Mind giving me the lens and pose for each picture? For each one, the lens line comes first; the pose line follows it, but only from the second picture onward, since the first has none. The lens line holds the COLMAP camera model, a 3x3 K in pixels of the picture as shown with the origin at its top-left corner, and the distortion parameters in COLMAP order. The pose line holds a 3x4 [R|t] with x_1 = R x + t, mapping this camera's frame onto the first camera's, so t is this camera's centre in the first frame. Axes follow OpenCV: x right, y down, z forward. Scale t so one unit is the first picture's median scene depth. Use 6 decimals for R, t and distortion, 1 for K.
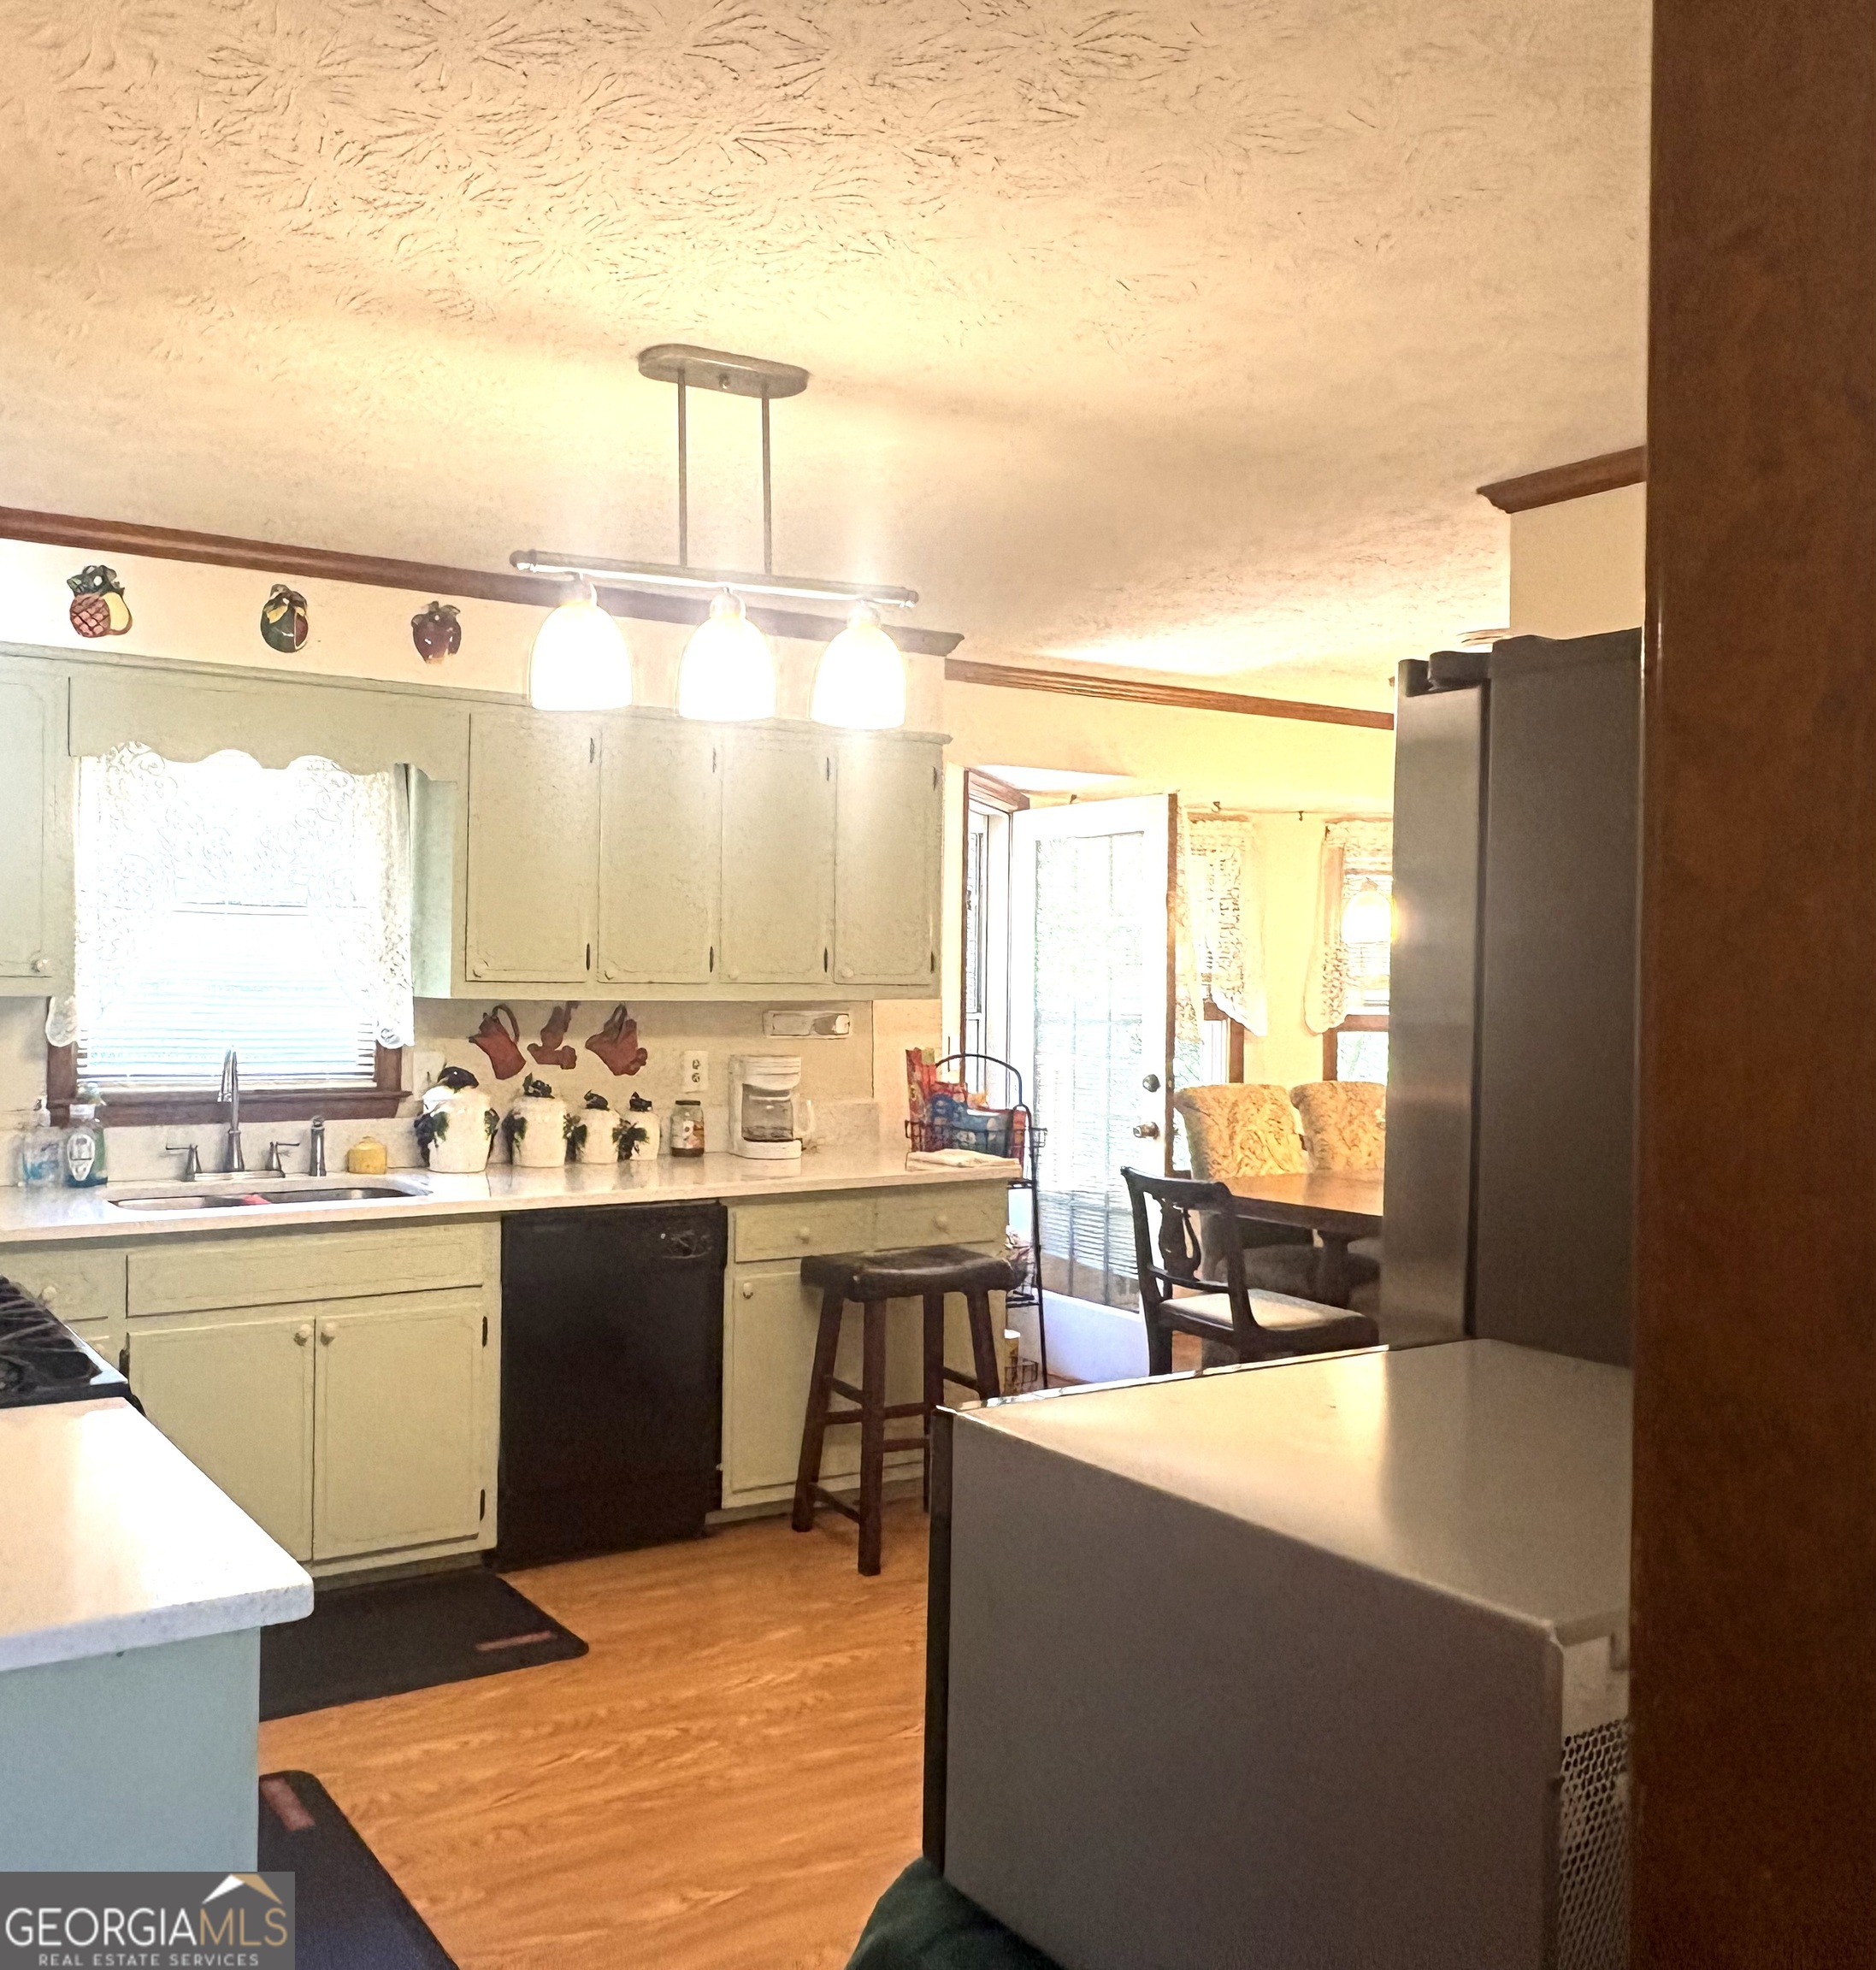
lens RADIAL K [[2179.3, 0, 938.0], [0, 2179.3, 985.0], [0, 0, 1]] dist [0.000107, -0.000580]
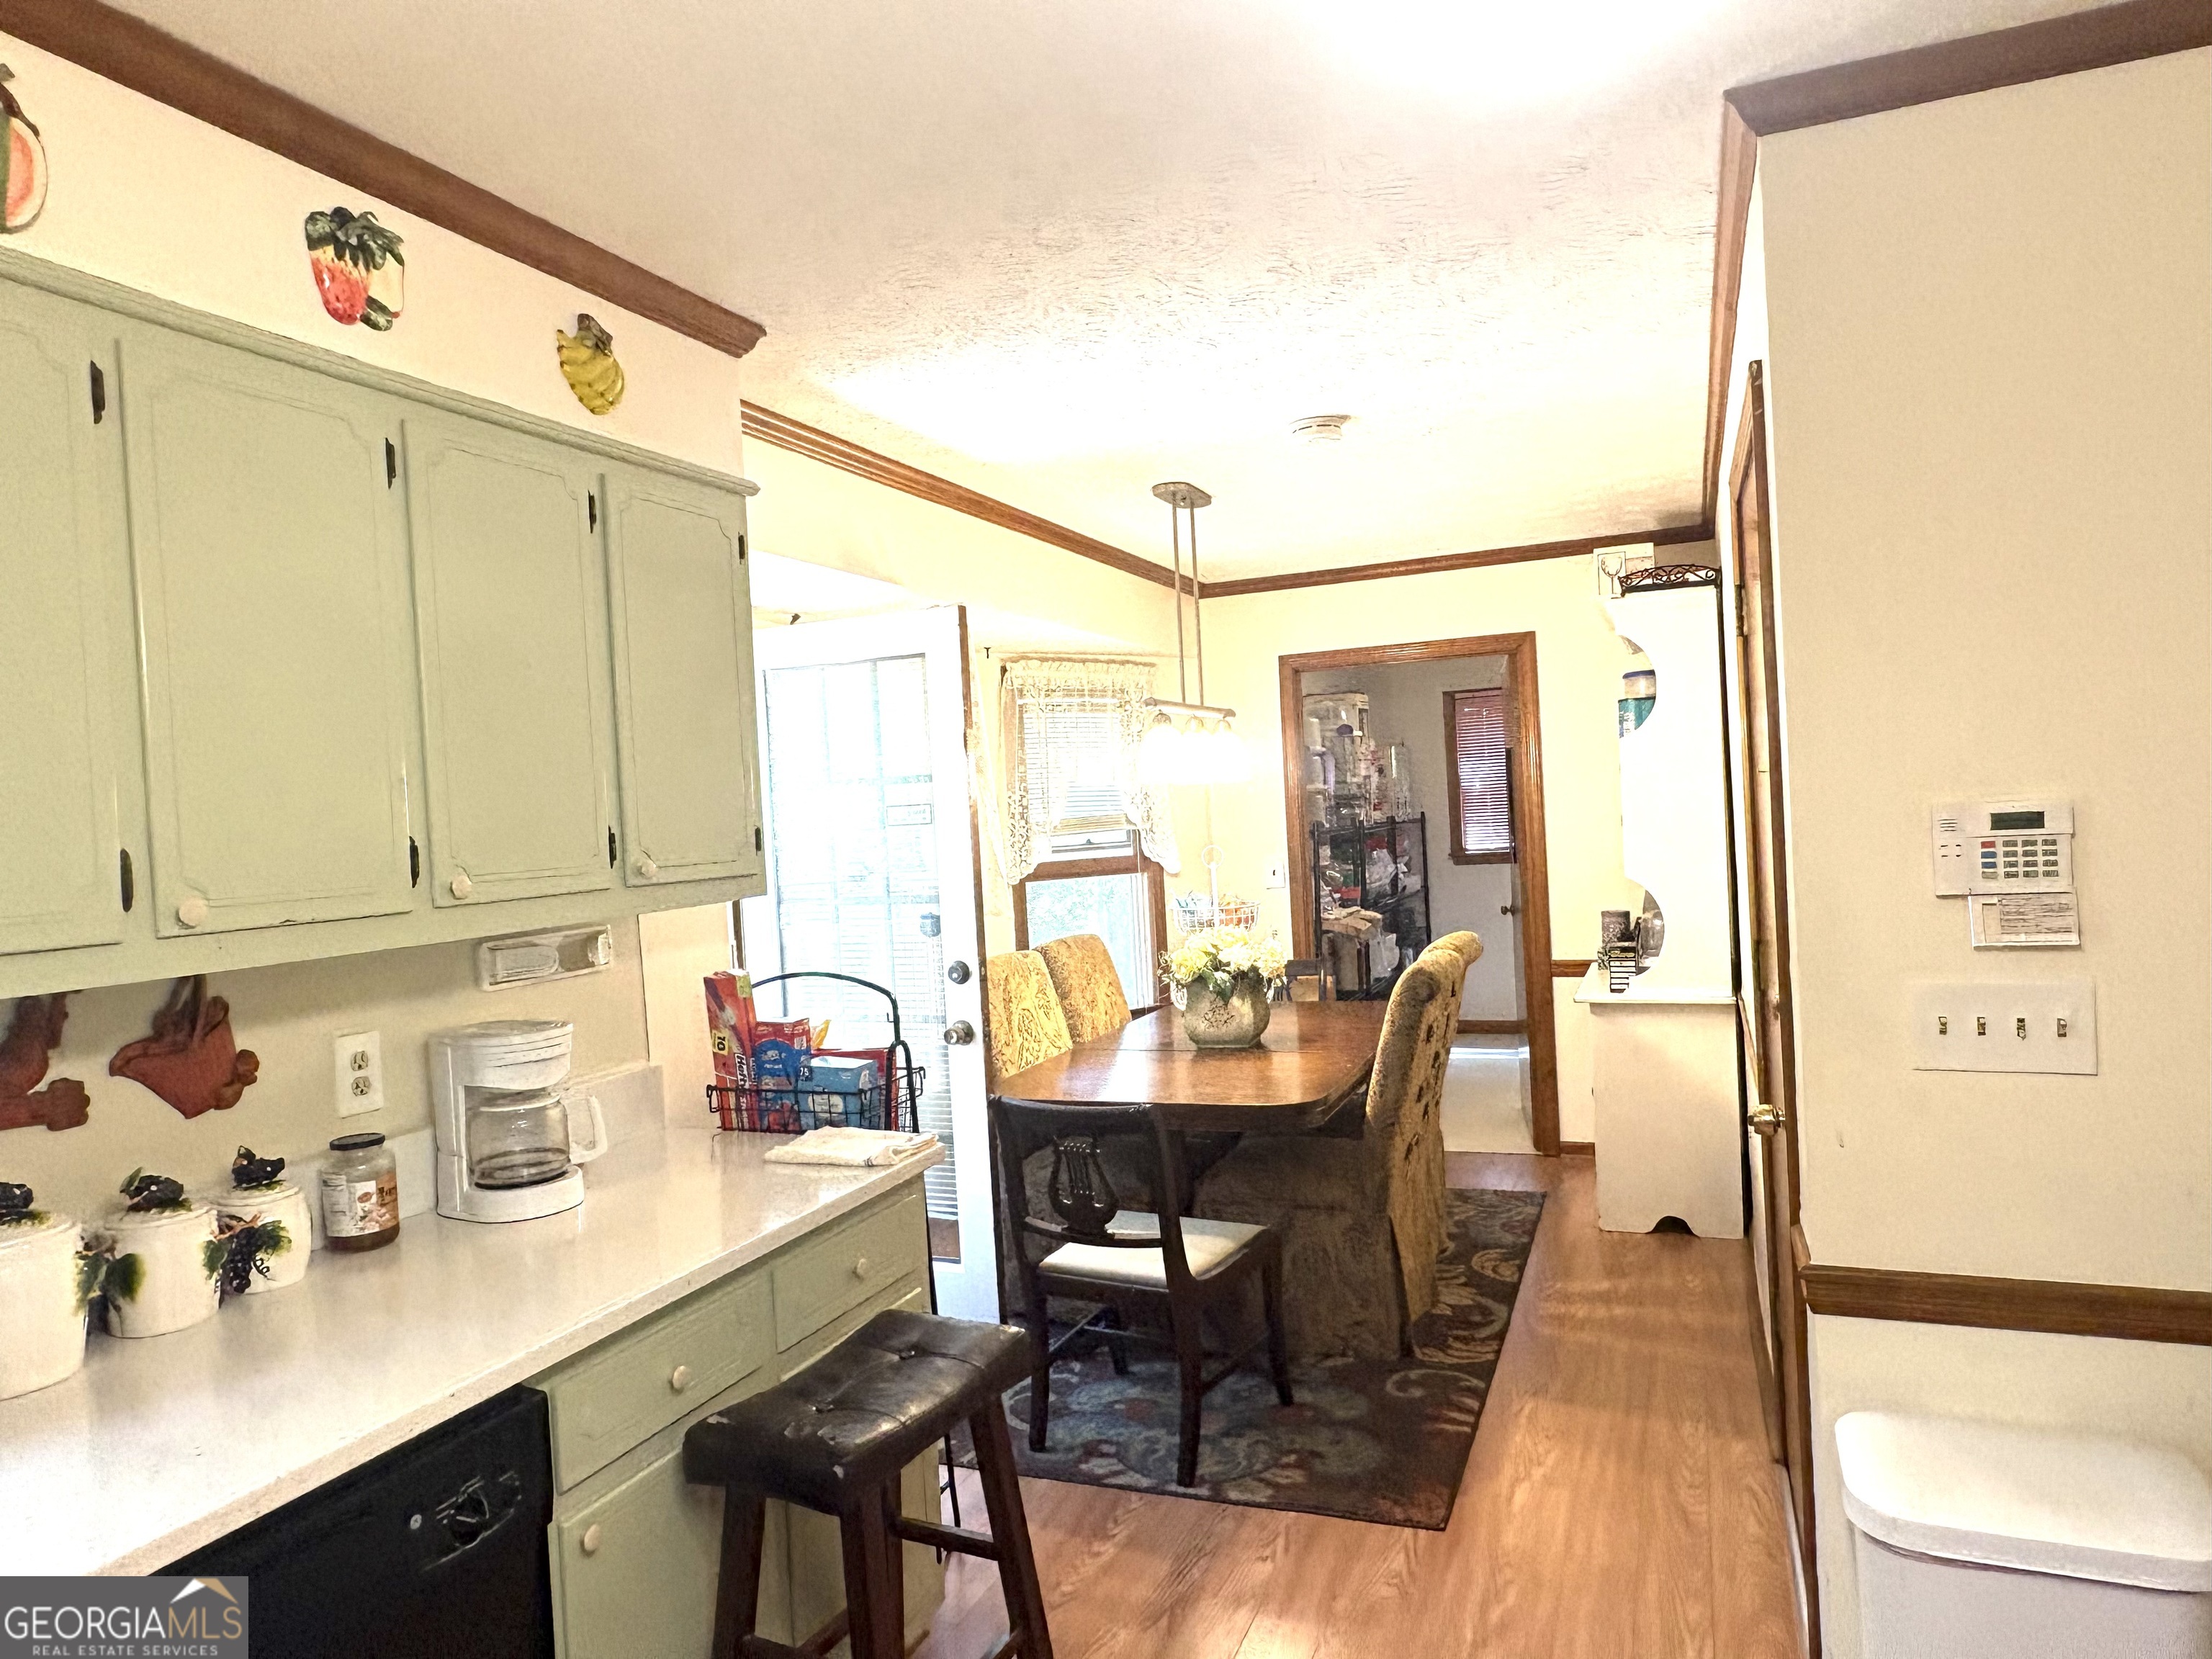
lens RADIAL K [[1418.4, 0, 1163.5], [0, 1418.4, 842.4], [0, 0, 1]] dist [-0.000216, 0.004246]
pose [[0.848484, -0.066179, 0.525066, -0.123583], [0.058500, 0.997799, 0.031229, -0.016065], [-0.525977, 0.004219, 0.850488, 0.609415]]
